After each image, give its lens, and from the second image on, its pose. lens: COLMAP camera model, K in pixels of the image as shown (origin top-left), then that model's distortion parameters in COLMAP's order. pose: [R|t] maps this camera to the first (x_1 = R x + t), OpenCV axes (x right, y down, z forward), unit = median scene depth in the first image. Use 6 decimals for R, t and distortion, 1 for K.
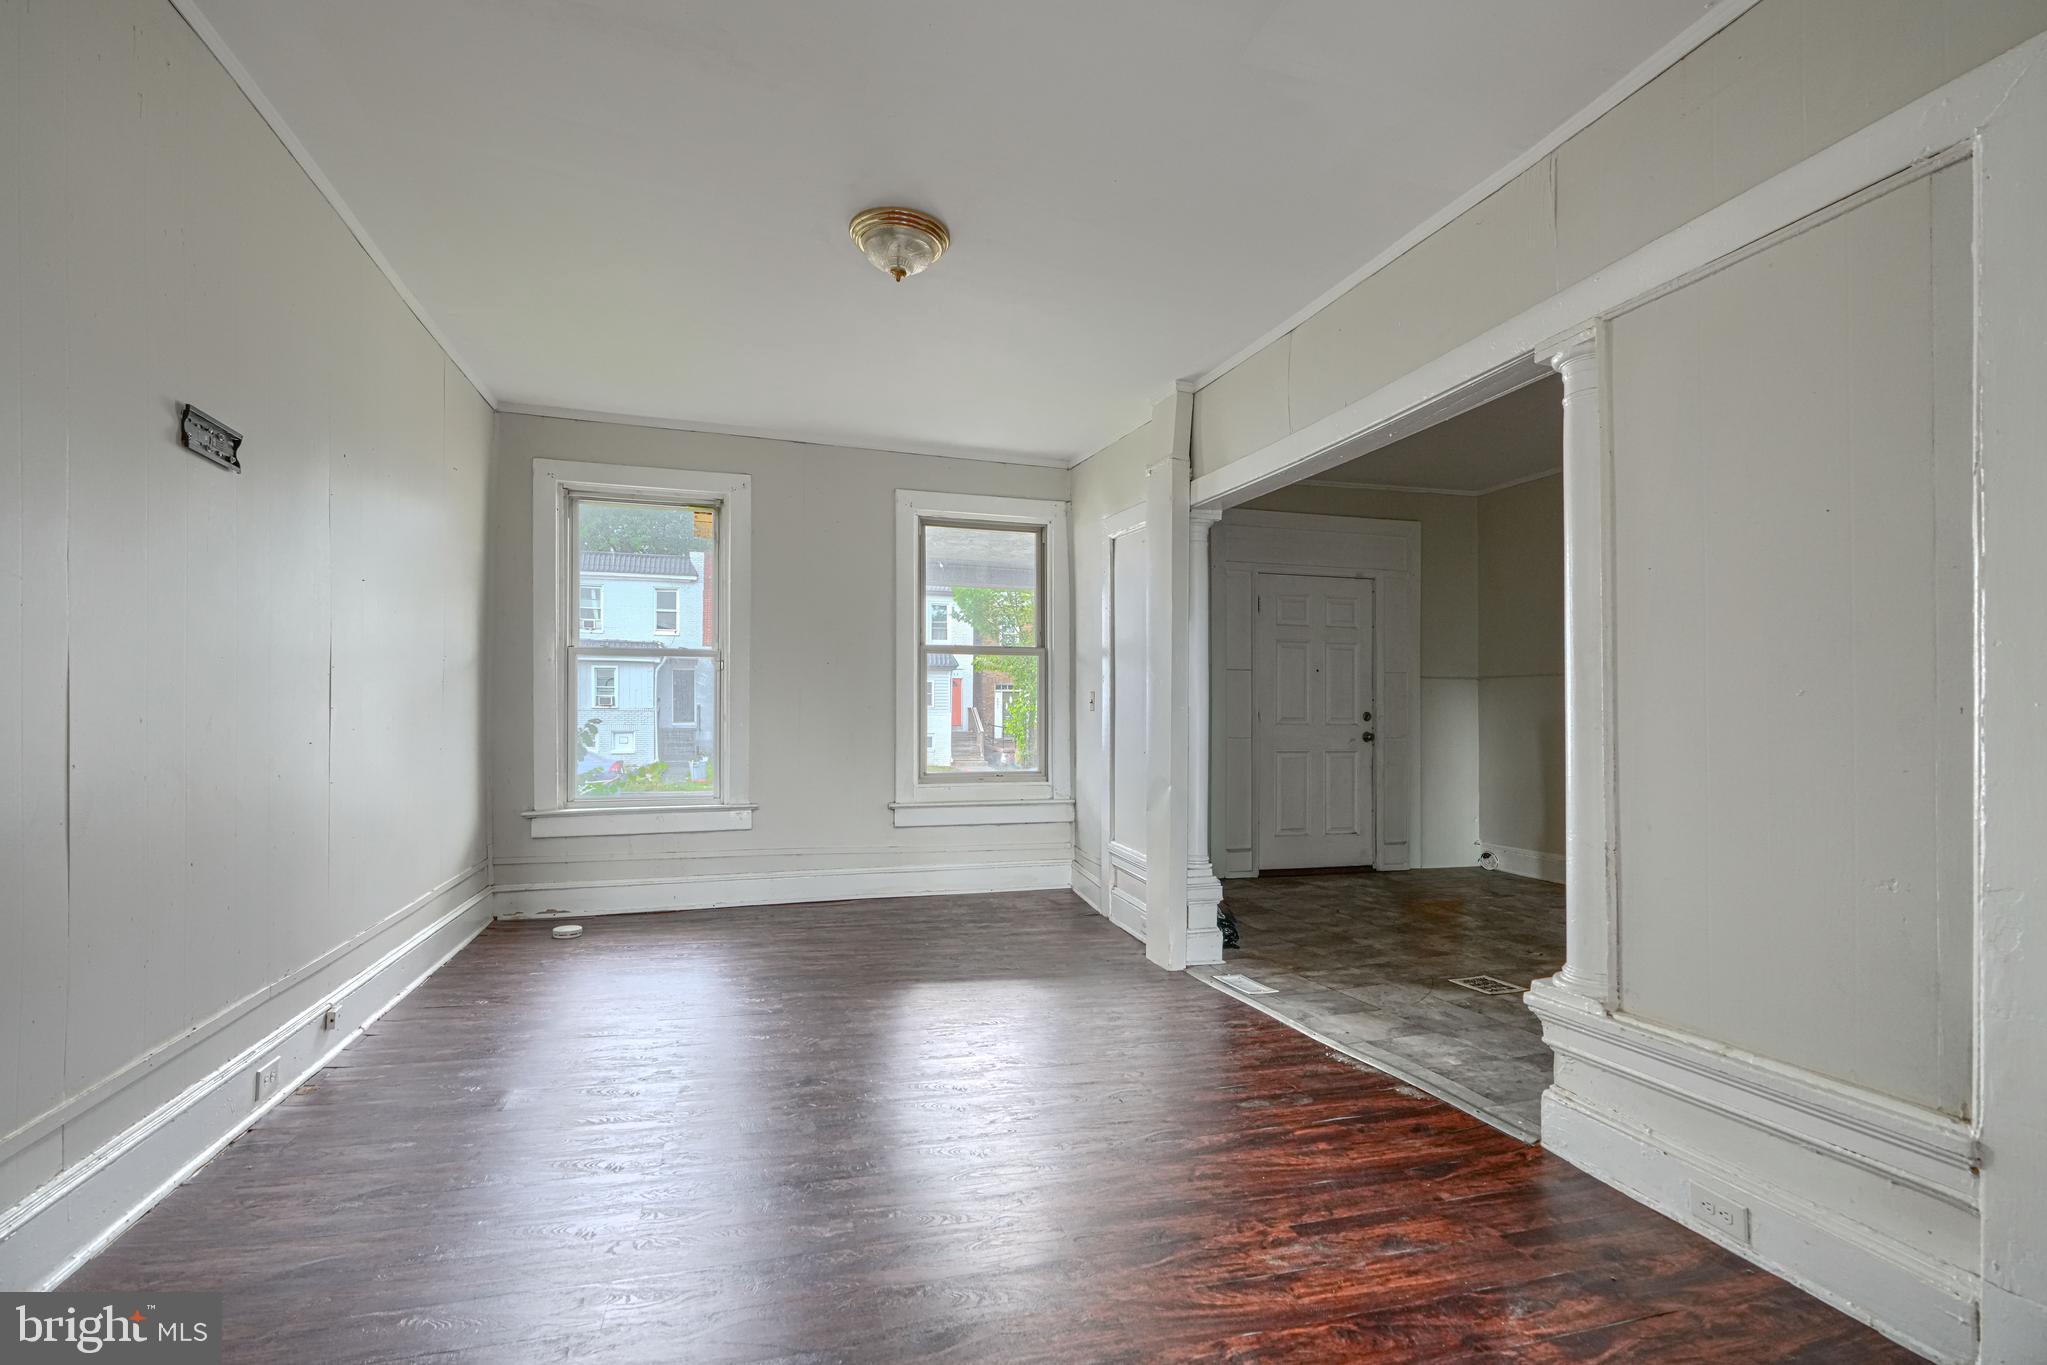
lens RADIAL K [[932.6, 0, 1023.5], [0, 932.6, 682.5], [0, 0, 1]] dist [0.000419, 0.000274]
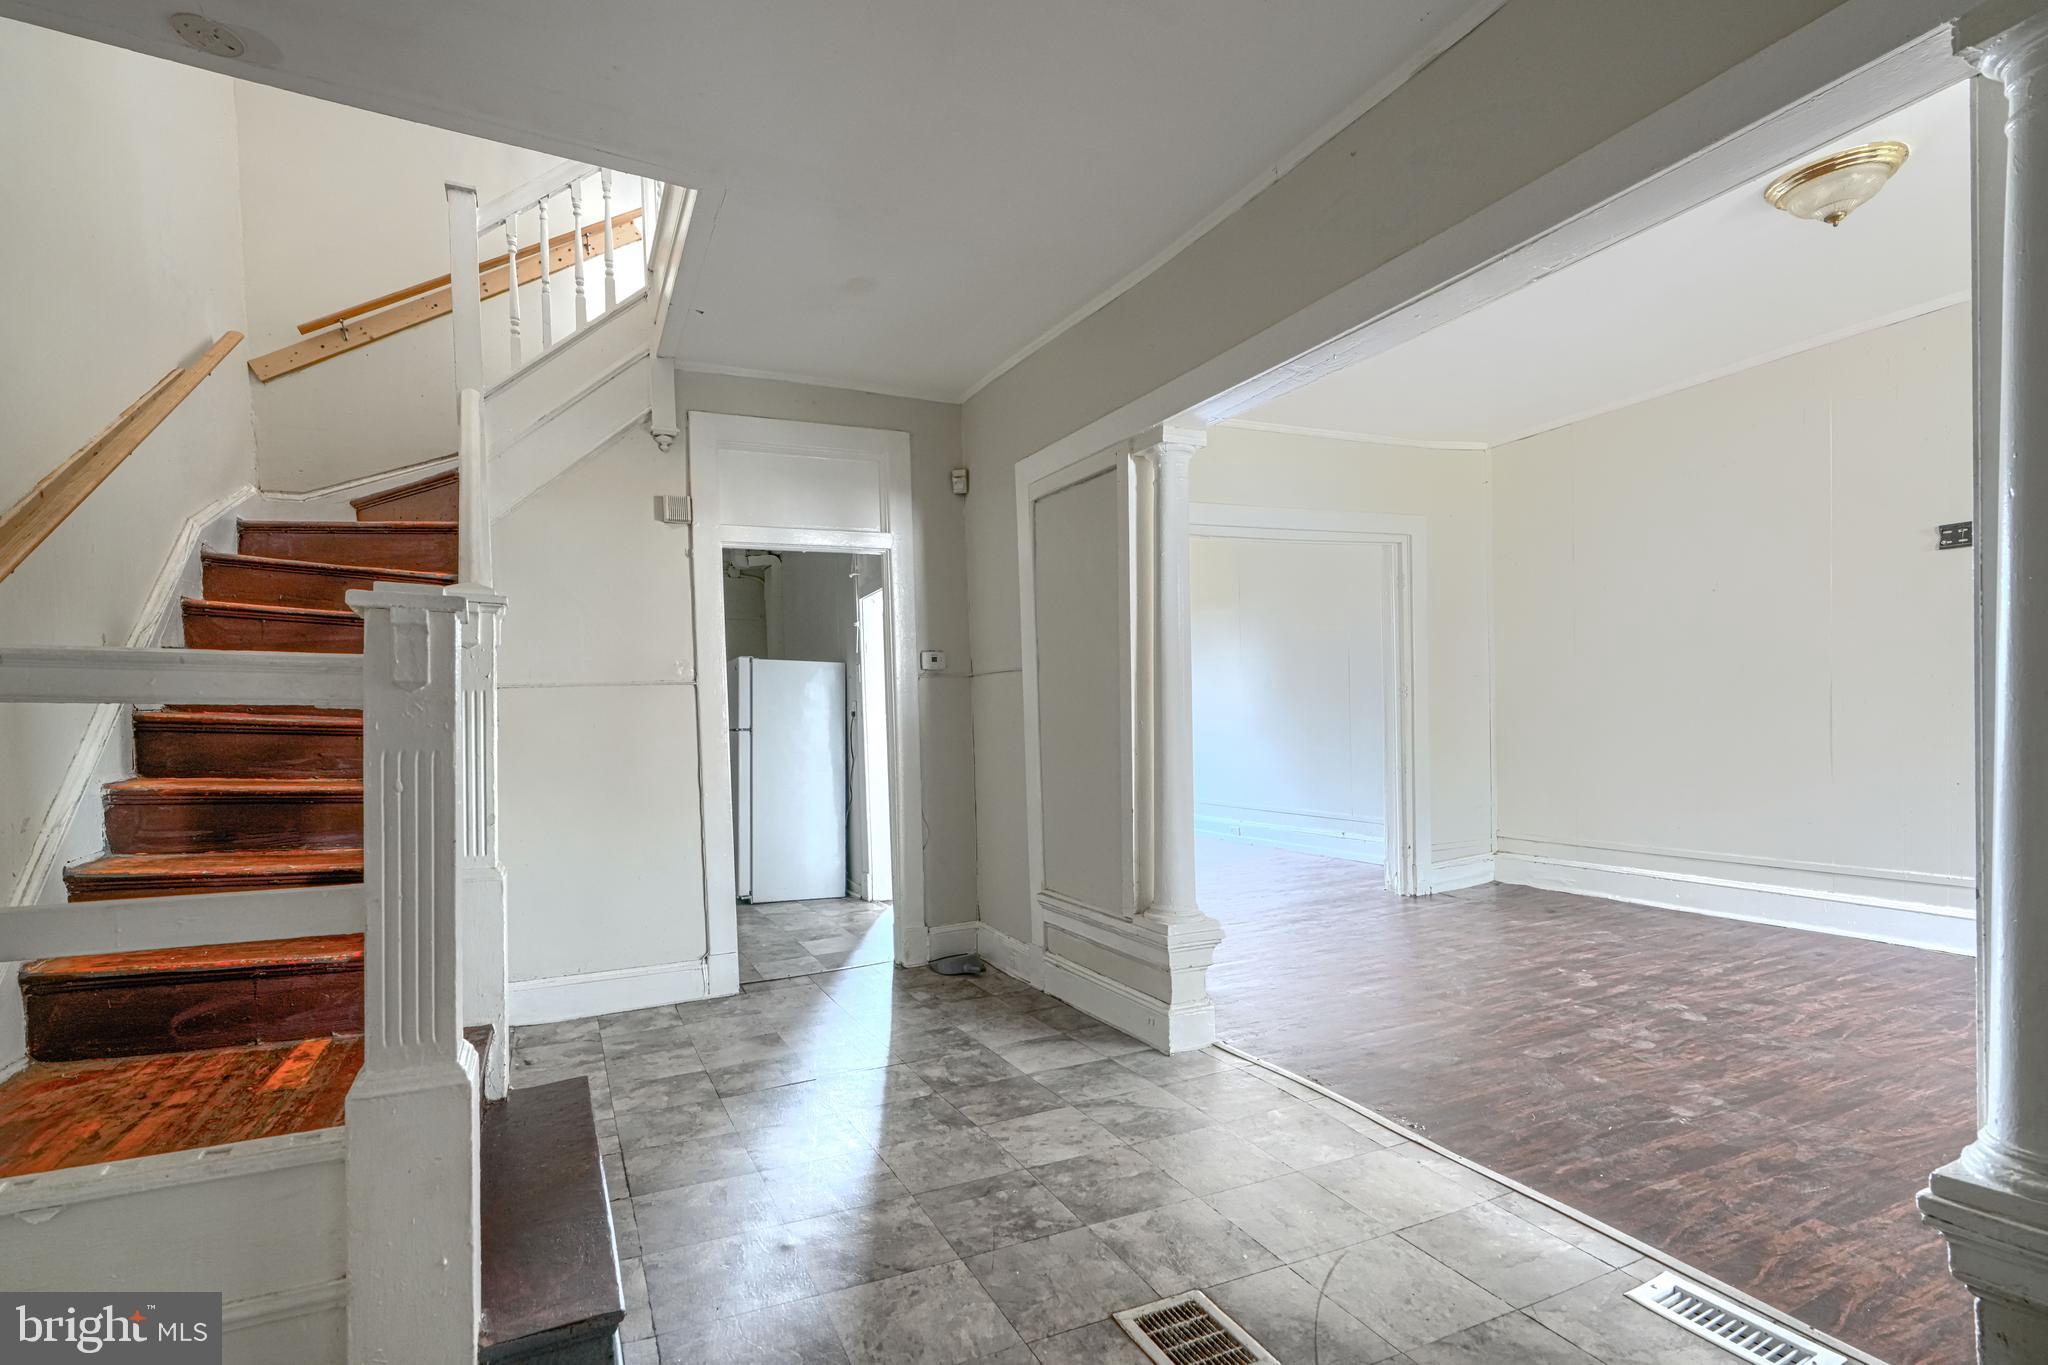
lens RADIAL K [[974.0, 0, 985.0], [0, 974.0, 722.7], [0, 0, 1]] dist [0.000676, 0.000366]
pose [[-0.991429, 0.025069, -0.128220, 0.766094], [0.030006, 0.998875, -0.036723, 0.062530], [0.127156, -0.040256, -0.991066, 1.721742]]
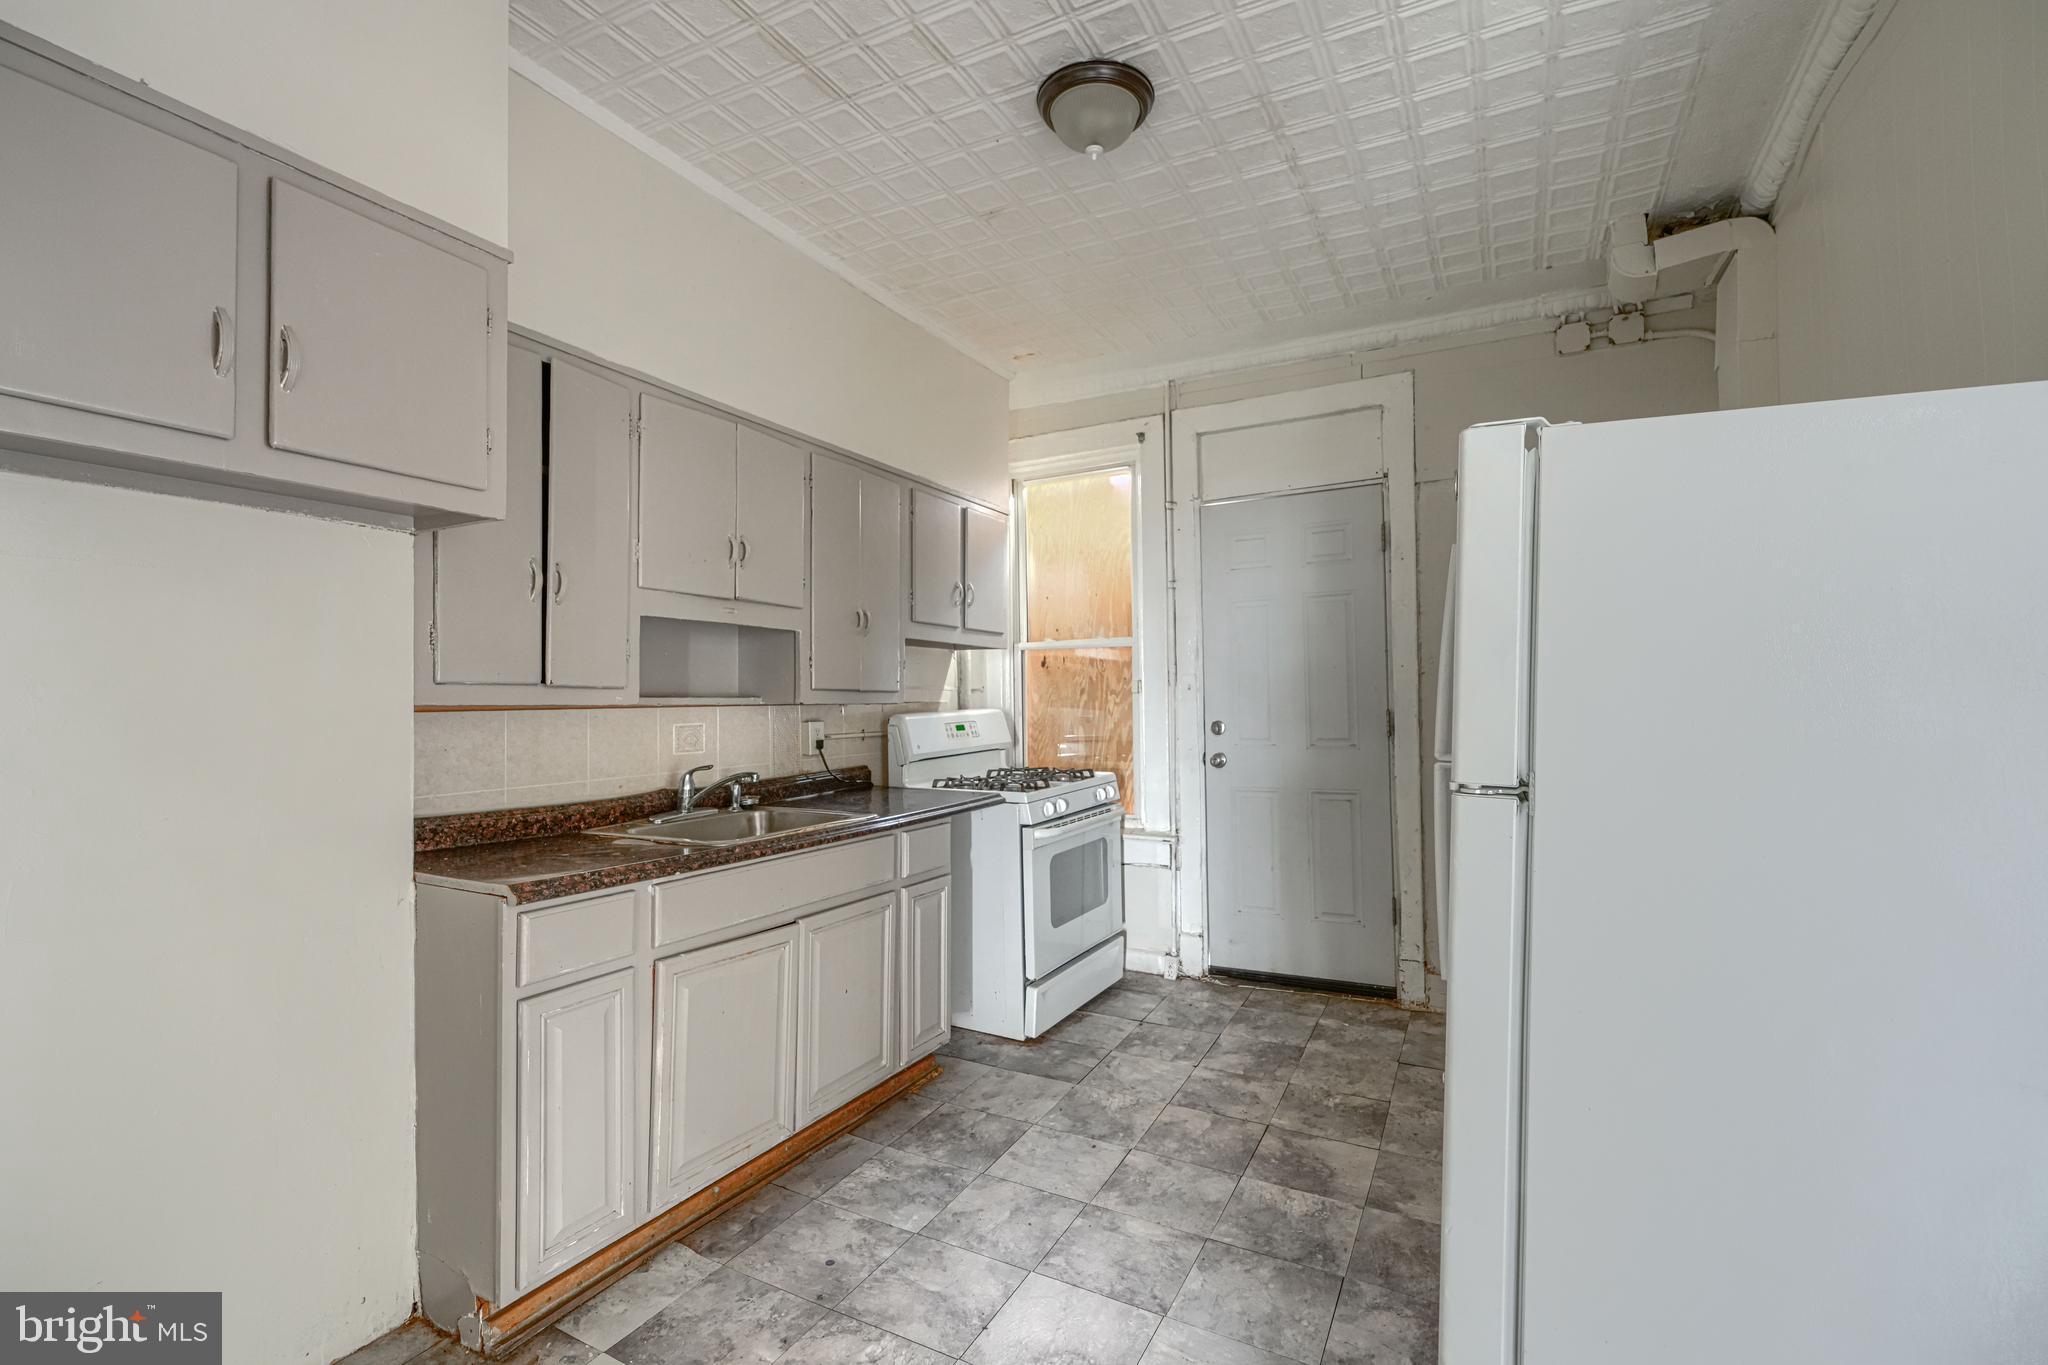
lens RADIAL K [[920.3, 0, 1018.2], [0, 920.3, 681.3], [0, 0, 1]] dist [0.000693, 0.000102]
pose [[-0.705180, 0.018015, 0.708800, 0.862131], [-0.024408, 0.998468, -0.049661, -0.027672], [-0.708608, -0.052321, -0.703660, 0.168052]]
